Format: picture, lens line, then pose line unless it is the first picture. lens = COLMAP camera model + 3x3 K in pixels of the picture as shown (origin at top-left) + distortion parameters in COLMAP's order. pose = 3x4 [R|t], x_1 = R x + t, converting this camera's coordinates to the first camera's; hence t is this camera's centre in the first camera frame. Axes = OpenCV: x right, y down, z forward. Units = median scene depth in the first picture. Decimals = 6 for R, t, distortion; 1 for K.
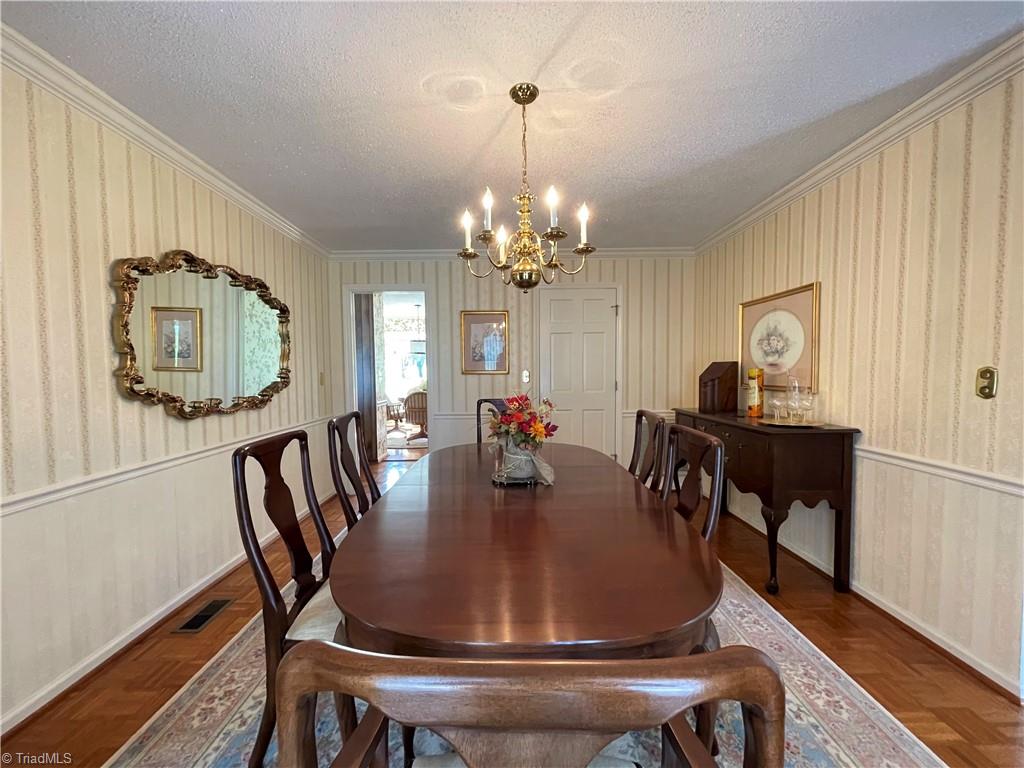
lens RADIAL K [[416.5, 0, 509.6], [0, 416.5, 387.0], [0, 0, 1]] dist [-0.000541, -0.000023]
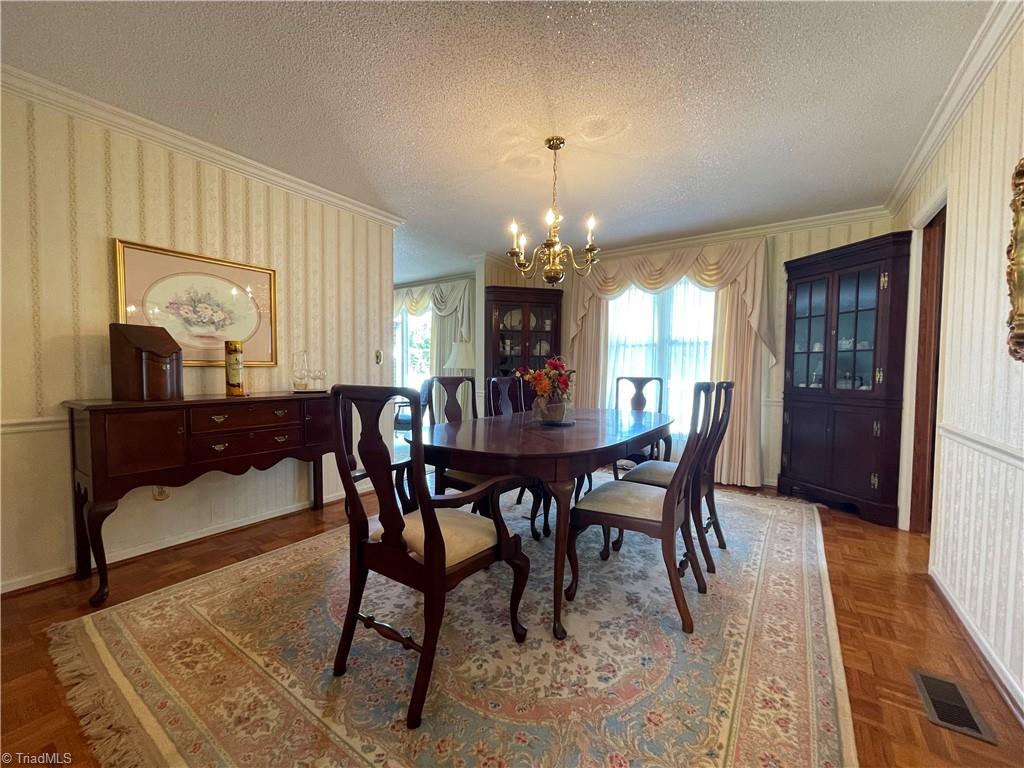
lens RADIAL K [[416.5, 0, 510.2], [0, 416.5, 385.4], [0, 0, 1]] dist [-0.000541, -0.000023]
pose [[-0.828660, -0.020773, 0.559367, -0.387147], [0.023594, 0.997127, 0.071982, -0.000312], [-0.559255, 0.072846, -0.825789, 1.391246]]
